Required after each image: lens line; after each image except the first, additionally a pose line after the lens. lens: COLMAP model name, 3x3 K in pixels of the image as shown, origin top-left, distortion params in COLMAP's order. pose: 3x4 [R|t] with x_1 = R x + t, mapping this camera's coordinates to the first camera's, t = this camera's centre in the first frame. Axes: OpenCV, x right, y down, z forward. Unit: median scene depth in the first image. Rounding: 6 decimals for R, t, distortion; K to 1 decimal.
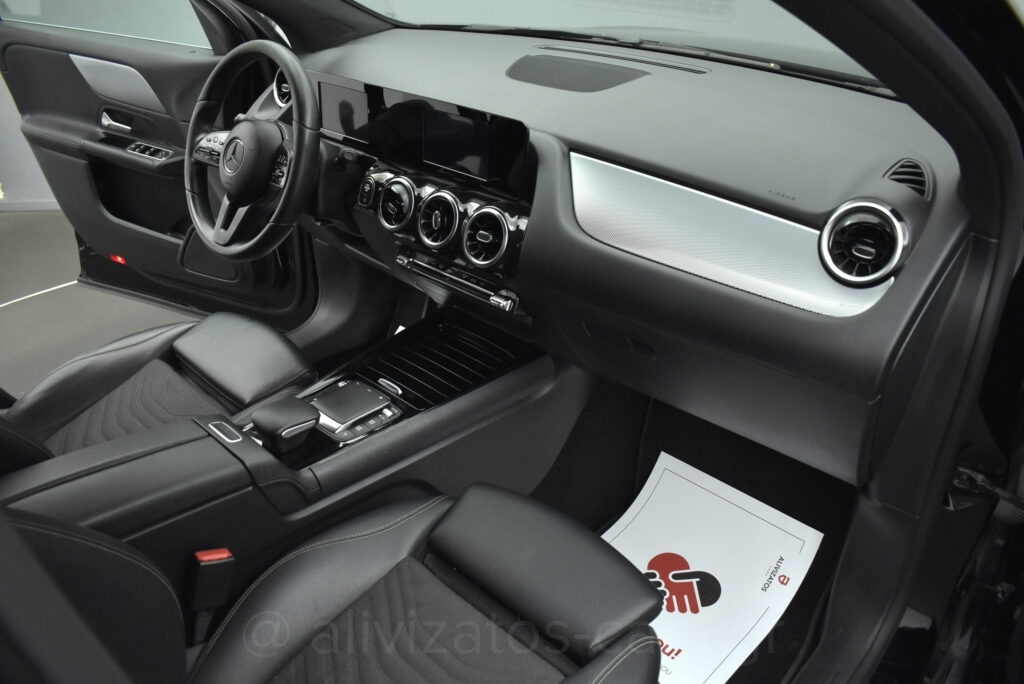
lens RADIAL K [[752.0, 0, 512.0], [0, 752.0, 342.0], [0, 0, 1]] dist [-0.079872, 0.005125]
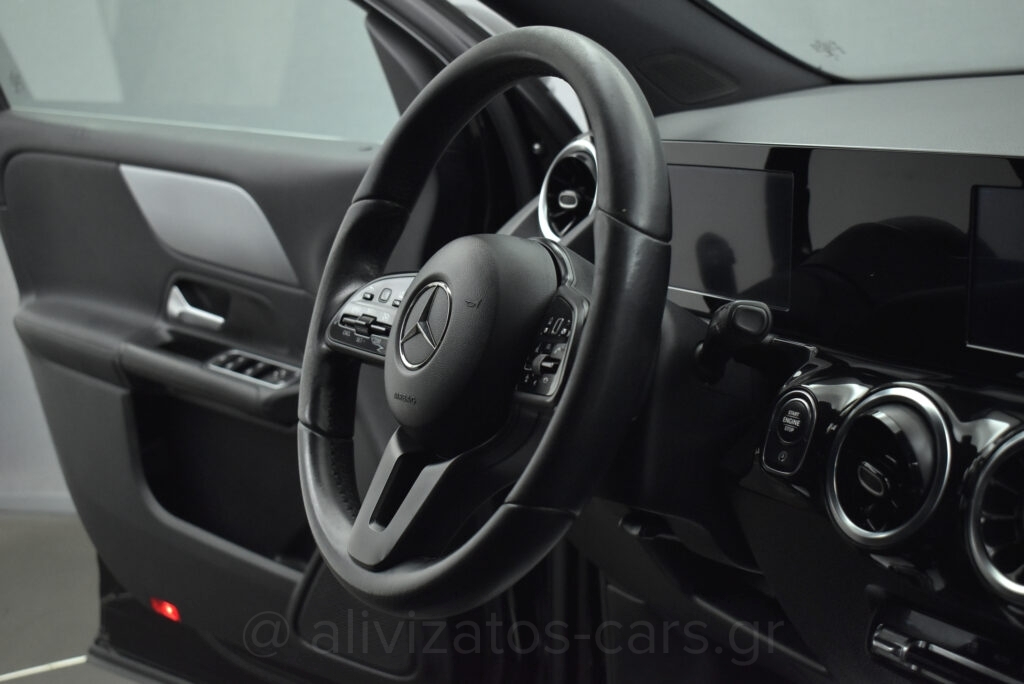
lens RADIAL K [[1441.1, 0, 510.5], [0, 1441.1, 383.8], [0, 0, 1]] dist [-0.023654, 0.026285]
pose [[0.953733, 0.005301, -0.300609, -0.113697], [-0.094025, 0.954952, -0.281470, -0.026037], [0.285575, 0.296712, 0.911268, 0.347344]]
